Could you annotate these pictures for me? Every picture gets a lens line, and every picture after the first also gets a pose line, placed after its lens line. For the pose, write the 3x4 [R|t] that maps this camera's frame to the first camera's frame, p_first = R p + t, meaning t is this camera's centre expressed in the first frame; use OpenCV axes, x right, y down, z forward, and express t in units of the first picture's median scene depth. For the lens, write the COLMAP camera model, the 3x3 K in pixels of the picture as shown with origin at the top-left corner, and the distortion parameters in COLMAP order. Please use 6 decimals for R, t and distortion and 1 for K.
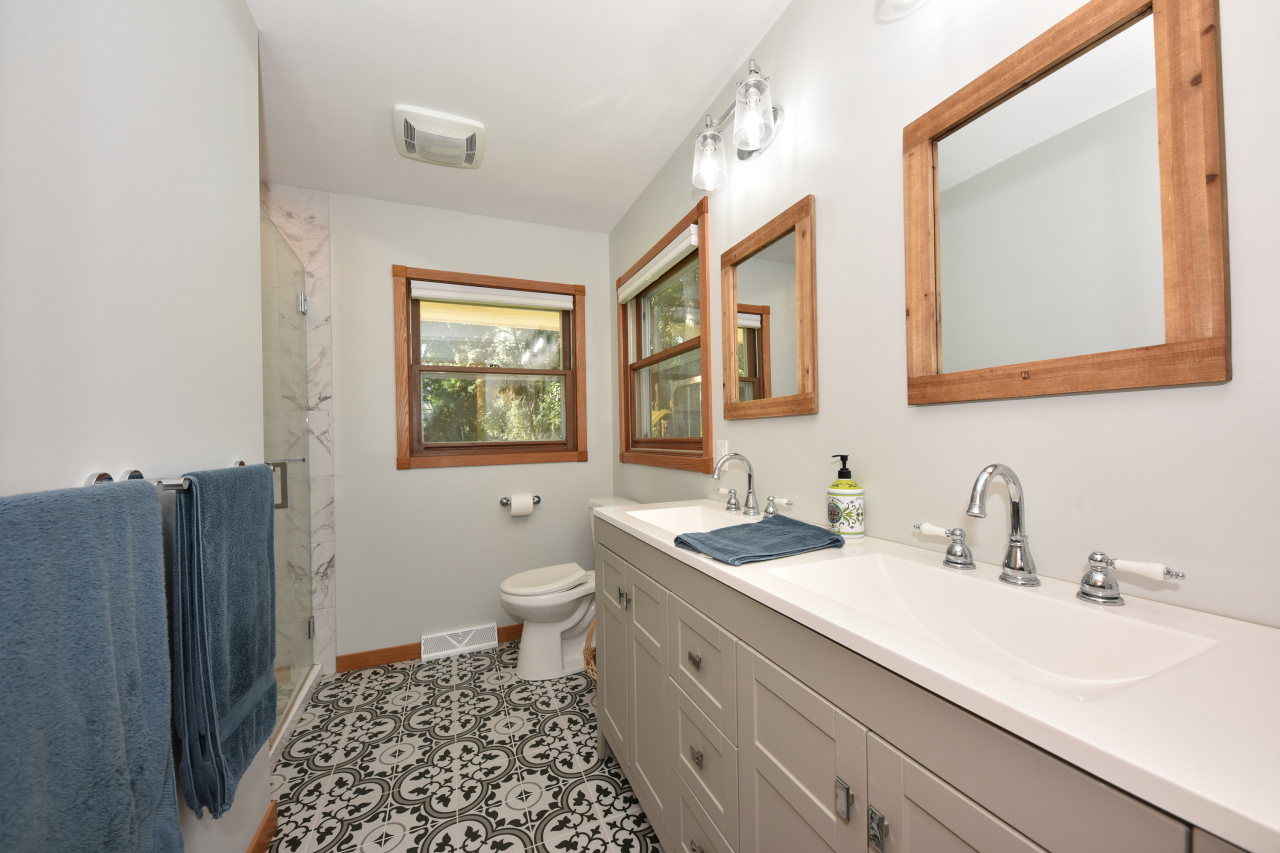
lens RADIAL K [[465.5, 0, 639.7], [0, 465.5, 433.9], [0, 0, 1]] dist [-0.000441, 0.000005]
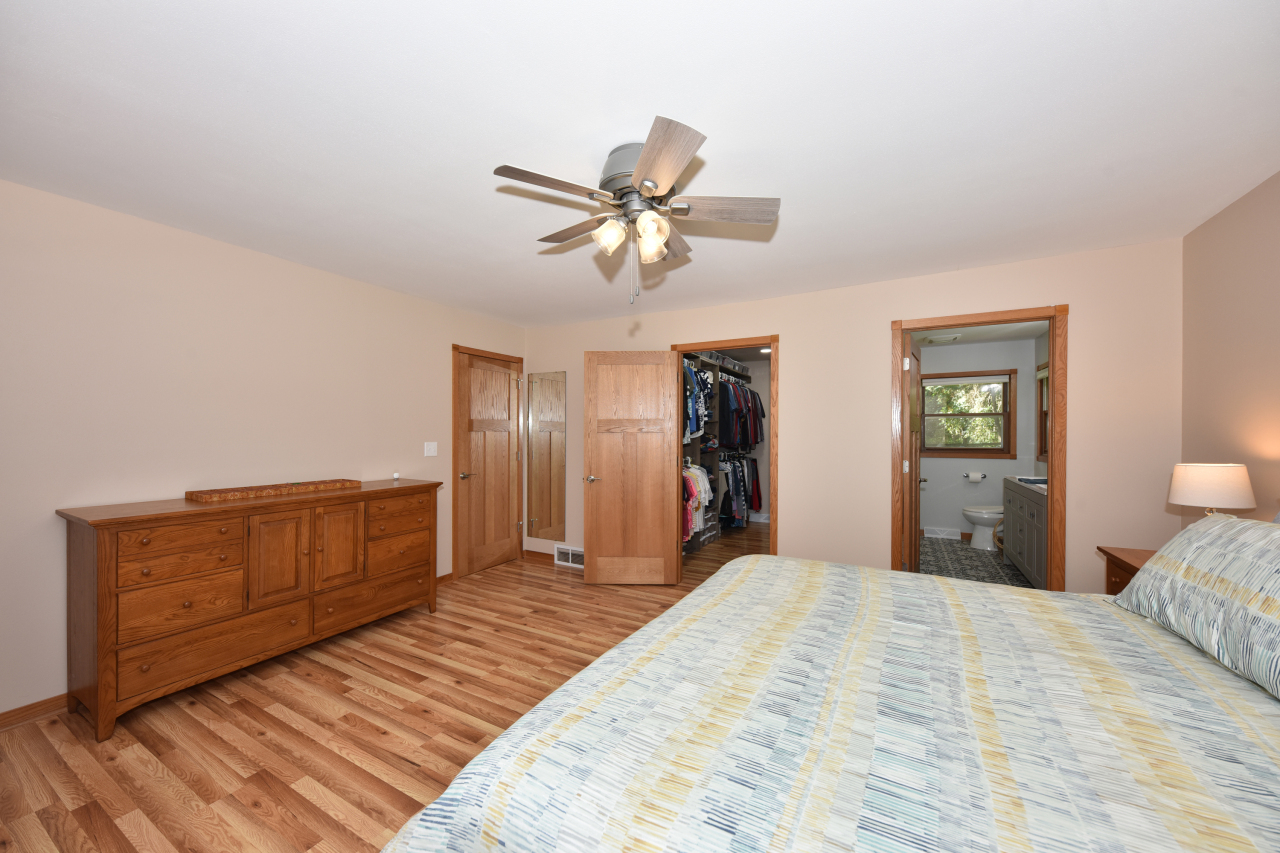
lens RADIAL K [[465.5, 0, 639.7], [0, 465.5, 431.6], [0, 0, 1]] dist [-0.000441, 0.000005]
pose [[0.622349, 0.021406, -0.782447, 0.439302], [-0.011540, 0.999768, 0.018172, -0.077503], [0.782655, -0.002280, 0.622452, -1.484263]]
